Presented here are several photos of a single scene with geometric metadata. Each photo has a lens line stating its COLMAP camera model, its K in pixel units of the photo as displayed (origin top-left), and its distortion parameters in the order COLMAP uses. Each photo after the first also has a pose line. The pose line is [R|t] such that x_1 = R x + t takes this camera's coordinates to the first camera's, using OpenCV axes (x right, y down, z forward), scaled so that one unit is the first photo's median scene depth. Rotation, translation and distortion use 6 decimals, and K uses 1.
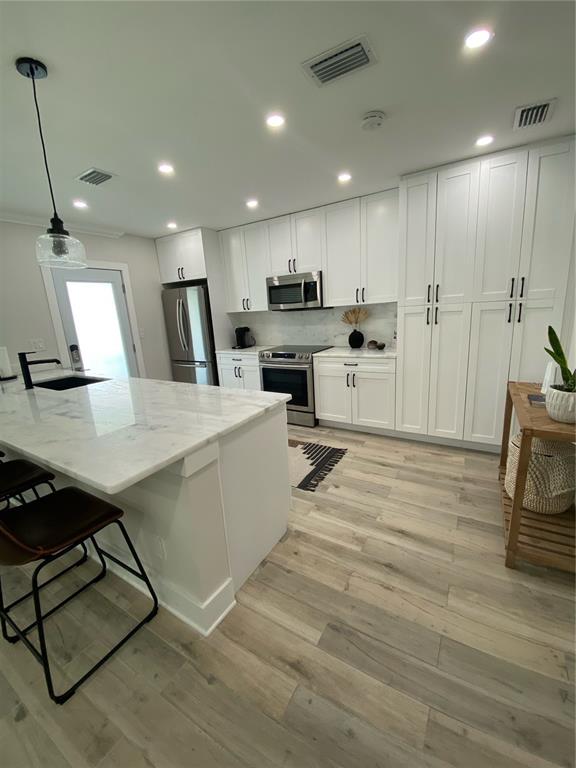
lens RADIAL K [[312.7, 0, 286.1], [0, 312.7, 385.3], [0, 0, 1]] dist [0.002135, -0.010357]
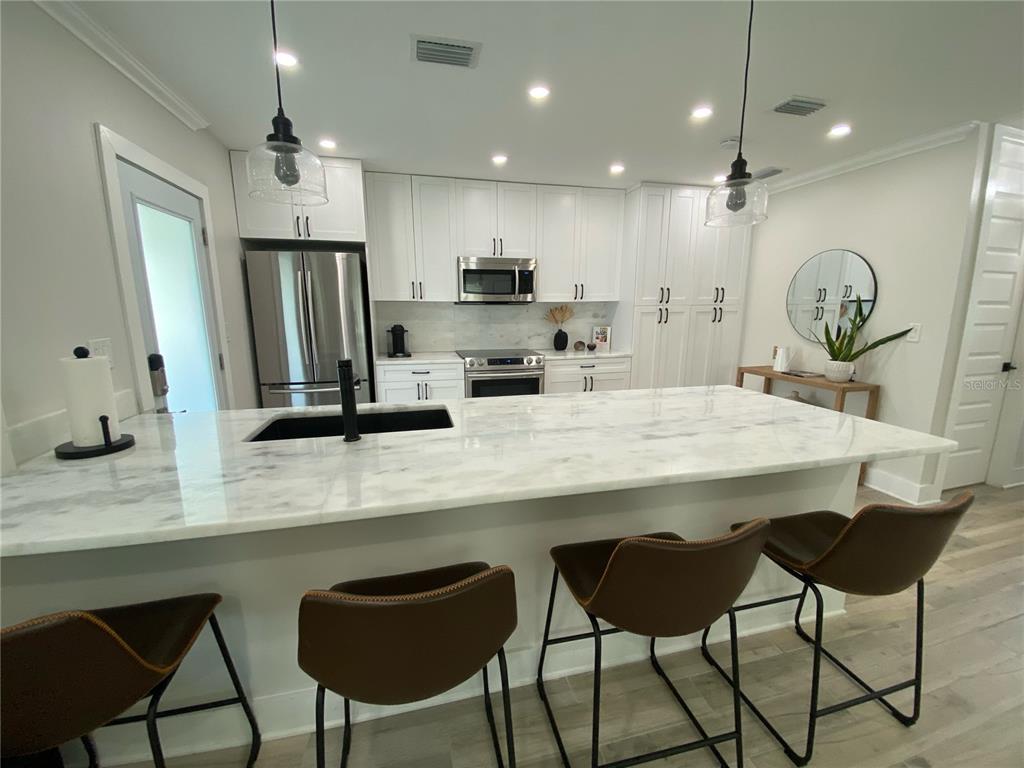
lens RADIAL K [[416.9, 0, 509.9], [0, 416.9, 390.3], [0, 0, 1]] dist [0.002135, -0.010357]
pose [[0.701244, -0.087322, 0.707554, -0.750502], [0.129601, 0.991548, -0.006075, -0.018385], [-0.701043, 0.095960, 0.706634, 0.290626]]
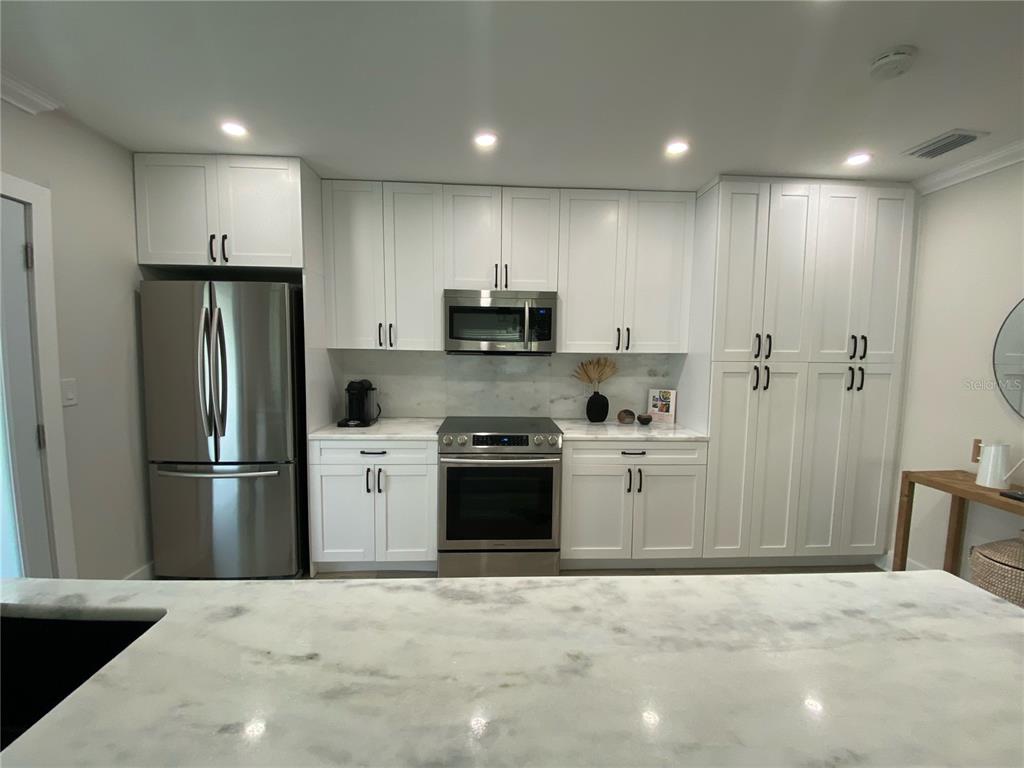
lens RADIAL K [[416.9, 0, 511.4], [0, 416.9, 383.6], [0, 0, 1]] dist [0.002135, -0.010357]
pose [[0.824109, 0.024239, 0.565912, -0.387369], [0.071613, 0.986608, -0.146545, -0.089875], [-0.561886, 0.161295, 0.811337, 0.444921]]
